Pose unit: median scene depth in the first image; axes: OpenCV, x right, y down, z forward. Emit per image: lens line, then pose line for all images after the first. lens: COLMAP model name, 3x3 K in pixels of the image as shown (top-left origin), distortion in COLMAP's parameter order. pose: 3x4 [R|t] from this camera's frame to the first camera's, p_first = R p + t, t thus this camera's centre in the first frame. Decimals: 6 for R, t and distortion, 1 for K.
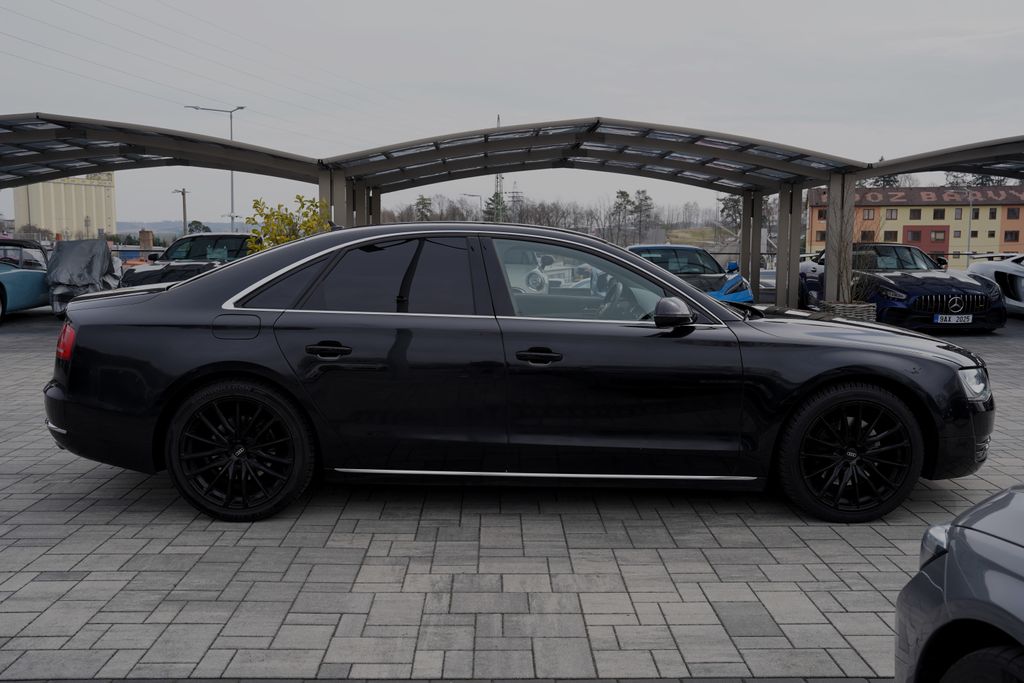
lens RADIAL K [[887.0, 0, 512.0], [0, 887.0, 341.5], [0, 0, 1]] dist [-0.007044, 0.018352]
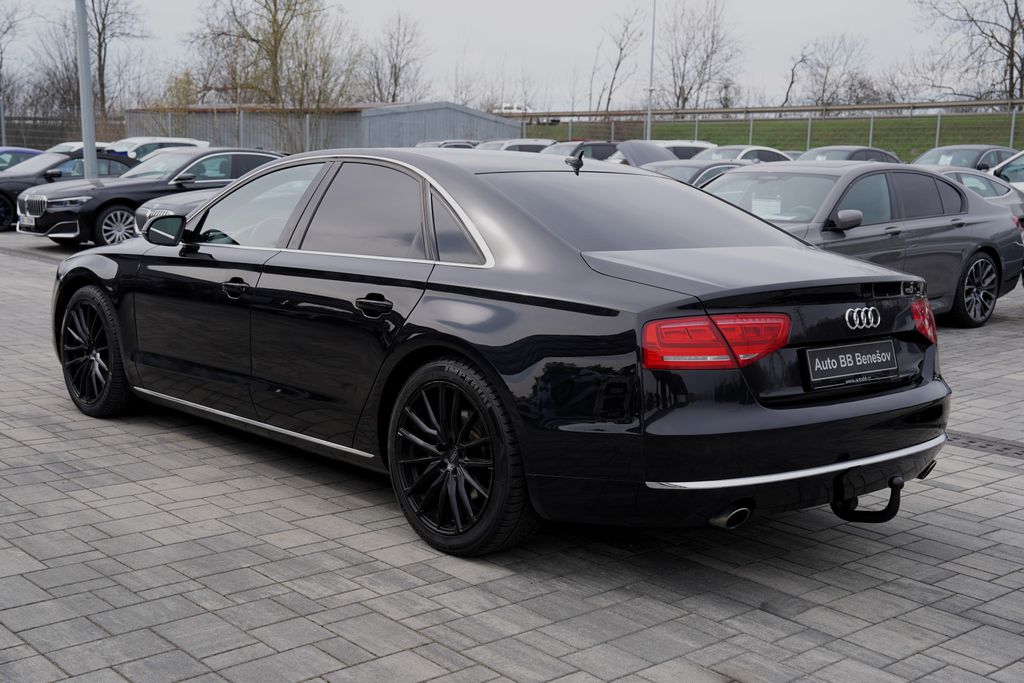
lens RADIAL K [[1214.8, 0, 512.0], [0, 1214.8, 341.5], [0, 0, 1]] dist [0.095911, 0.038304]
pose [[-0.648082, -0.132270, 0.749996, -1.139755], [0.056265, 0.973795, 0.220358, -0.251909], [-0.759489, 0.185008, -0.623657, 2.063584]]
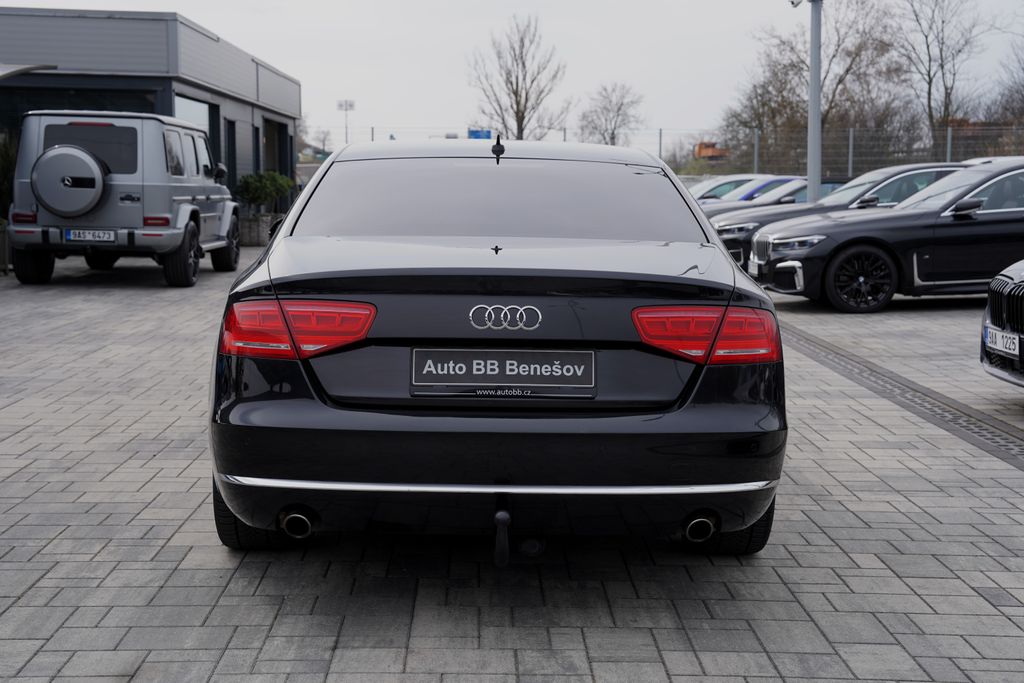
lens RADIAL K [[1415.1, 0, 512.0], [0, 1415.1, 341.5], [0, 0, 1]] dist [0.191645, 0.055307]
pose [[-0.001610, -0.117928, 0.993021, -1.525957], [0.107943, 0.987199, 0.117412, -0.131770], [-0.994156, 0.107379, 0.011140, 1.214109]]
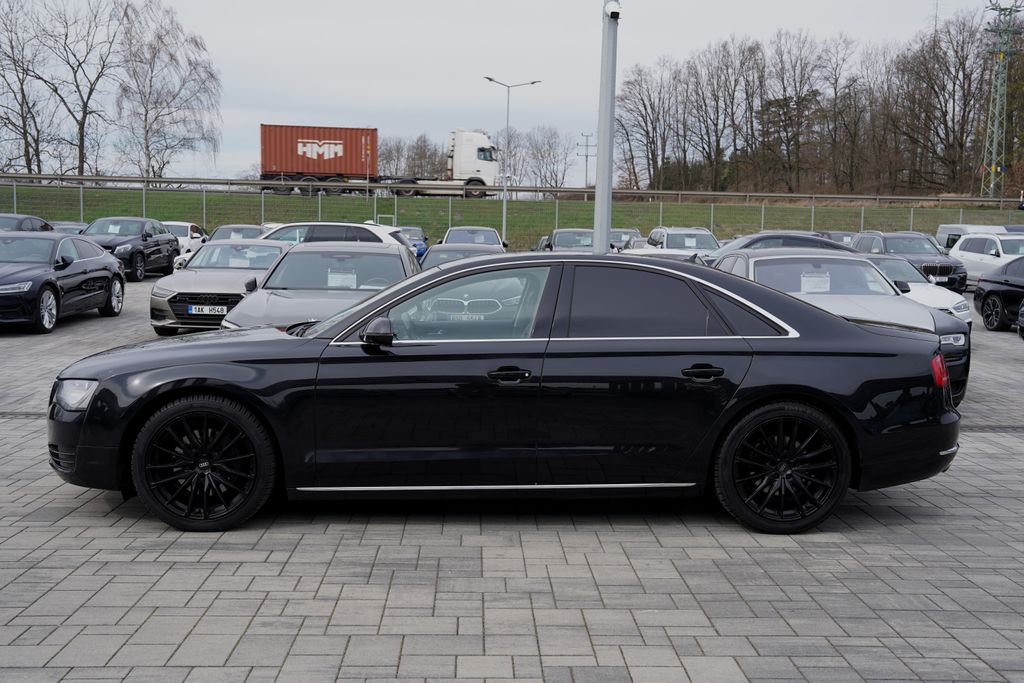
lens RADIAL K [[1032.5, 0, 512.0], [0, 1032.5, 341.5], [0, 0, 1]] dist [0.004756, 0.141804]
pose [[-0.999308, -0.025409, -0.027169, 0.053245], [-0.030423, 0.978524, 0.203877, -0.338980], [0.021405, 0.204563, -0.978619, 2.706396]]
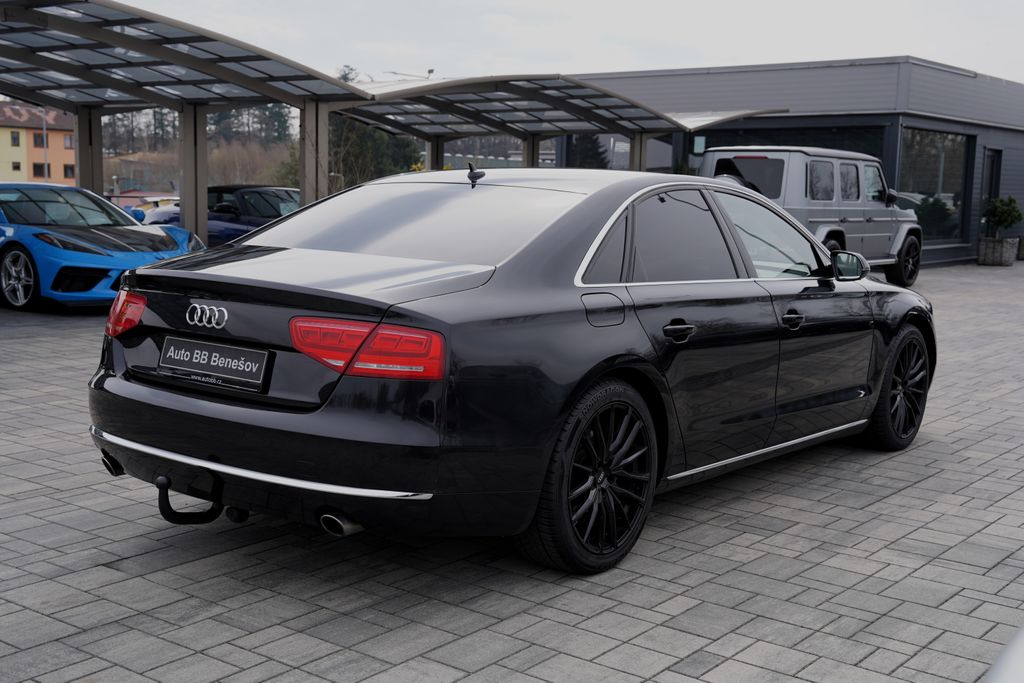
lens RADIAL K [[1214.8, 0, 512.0], [0, 1214.8, 341.5], [0, 0, 1]] dist [0.095911, 0.038304]
pose [[0.622087, -0.087494, 0.778044, -1.184625], [0.070142, 0.995969, 0.055918, -0.053600], [-0.779800, 0.019788, 0.625716, 0.431682]]
